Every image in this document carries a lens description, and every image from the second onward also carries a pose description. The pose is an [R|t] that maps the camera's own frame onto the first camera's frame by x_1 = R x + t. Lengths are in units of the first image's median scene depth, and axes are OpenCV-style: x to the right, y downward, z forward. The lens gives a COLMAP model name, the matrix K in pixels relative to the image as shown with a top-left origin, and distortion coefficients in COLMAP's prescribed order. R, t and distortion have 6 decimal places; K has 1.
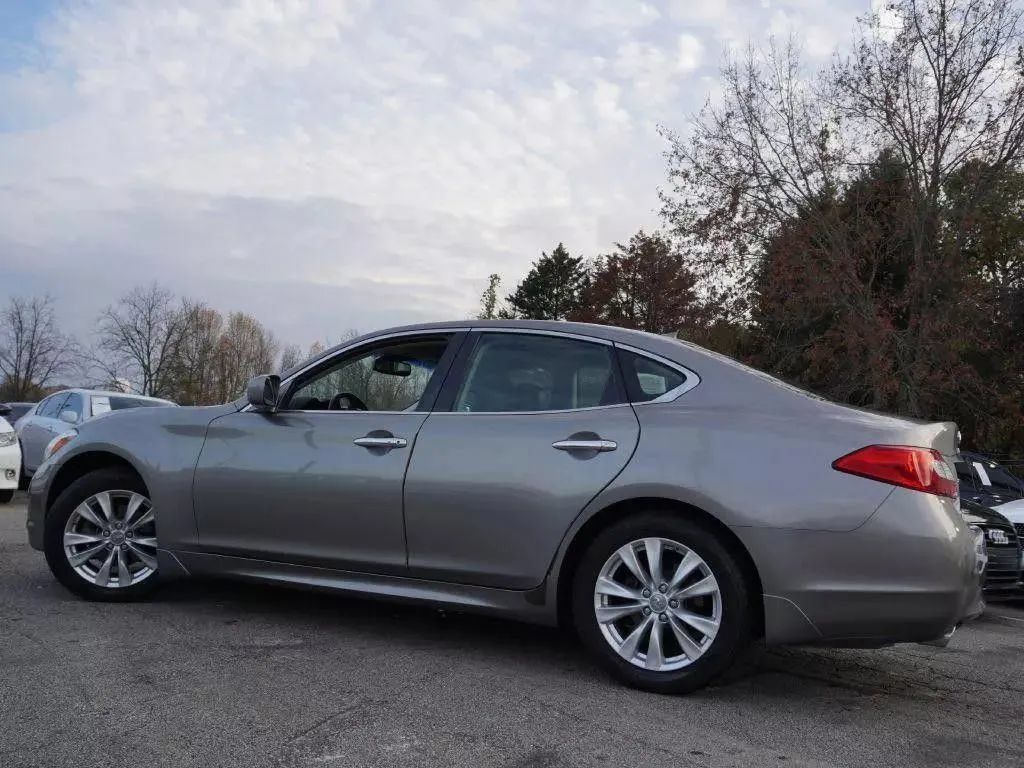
lens RADIAL K [[955.6, 0, 514.2], [0, 955.6, 361.8], [0, 0, 1]] dist [0.000053, -0.000014]
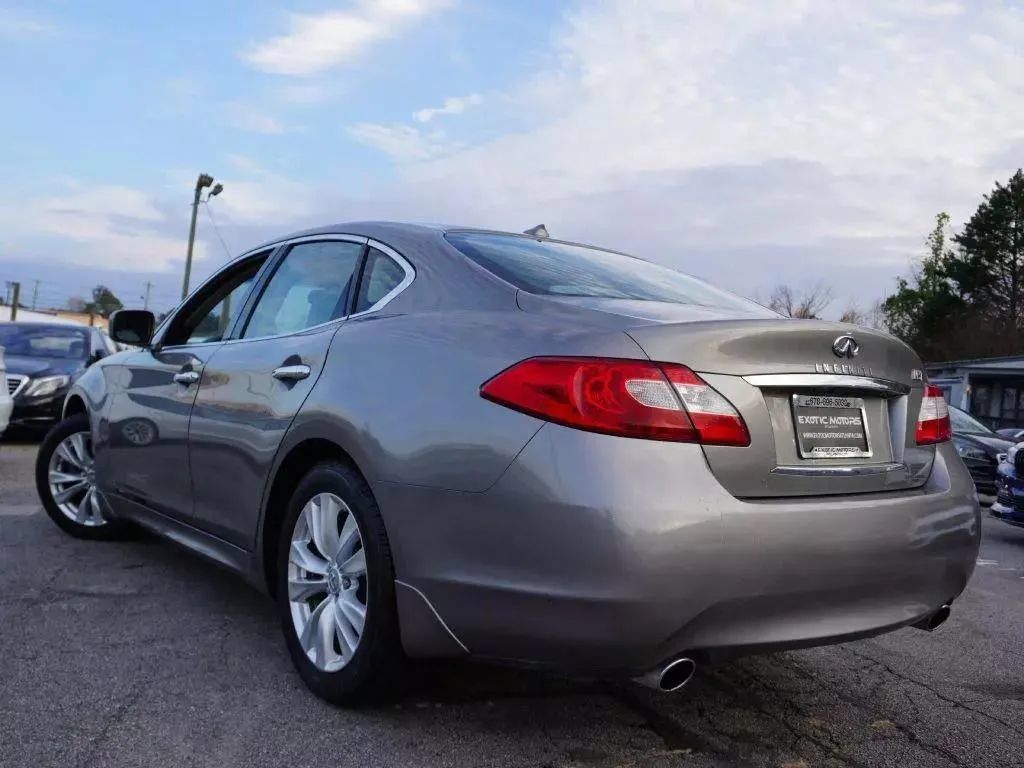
lens RADIAL K [[935.9, 0, 512.0], [0, 935.9, 384.0], [0, 0, 1]] dist [-0.017859, 0.012100]
pose [[0.879803, -0.019158, -0.474953, 0.470762], [0.049116, 0.997503, 0.050748, 0.053526], [0.472795, -0.067976, 0.878547, 0.334191]]
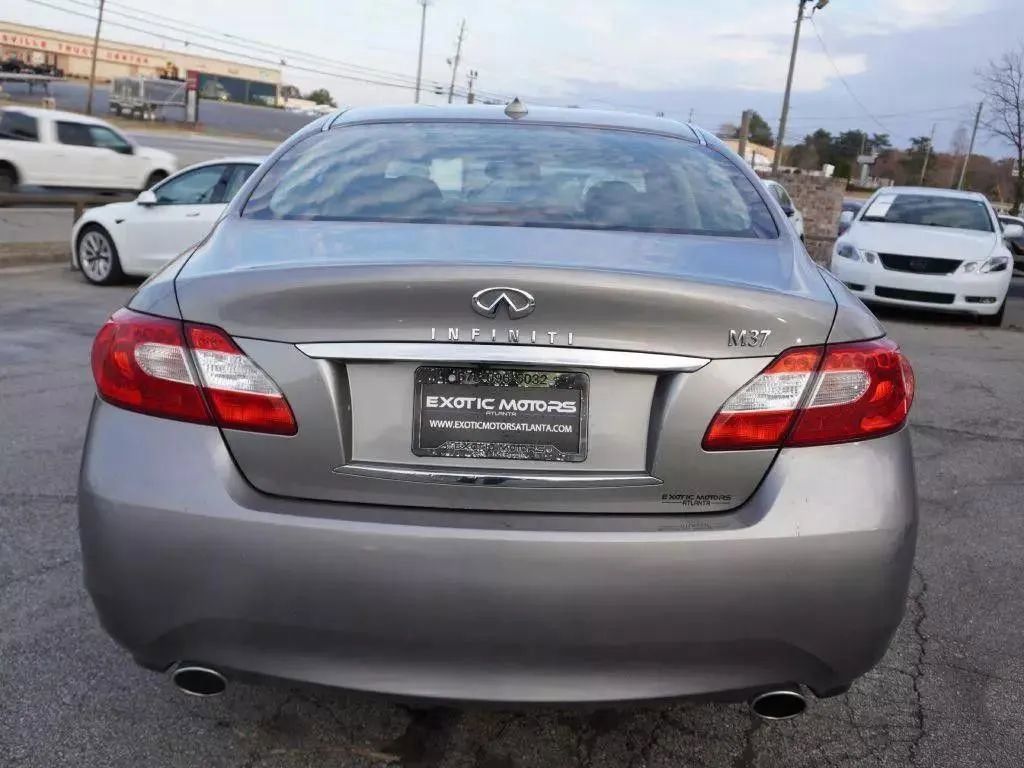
lens RADIAL K [[935.9, 0, 512.0], [0, 935.9, 384.0], [0, 0, 1]] dist [-0.017859, 0.012100]
pose [[0.404398, 0.149575, -0.902269, 0.697423], [0.072992, 0.978111, 0.194863, 0.031369], [0.911666, -0.144660, 0.384629, 0.717692]]
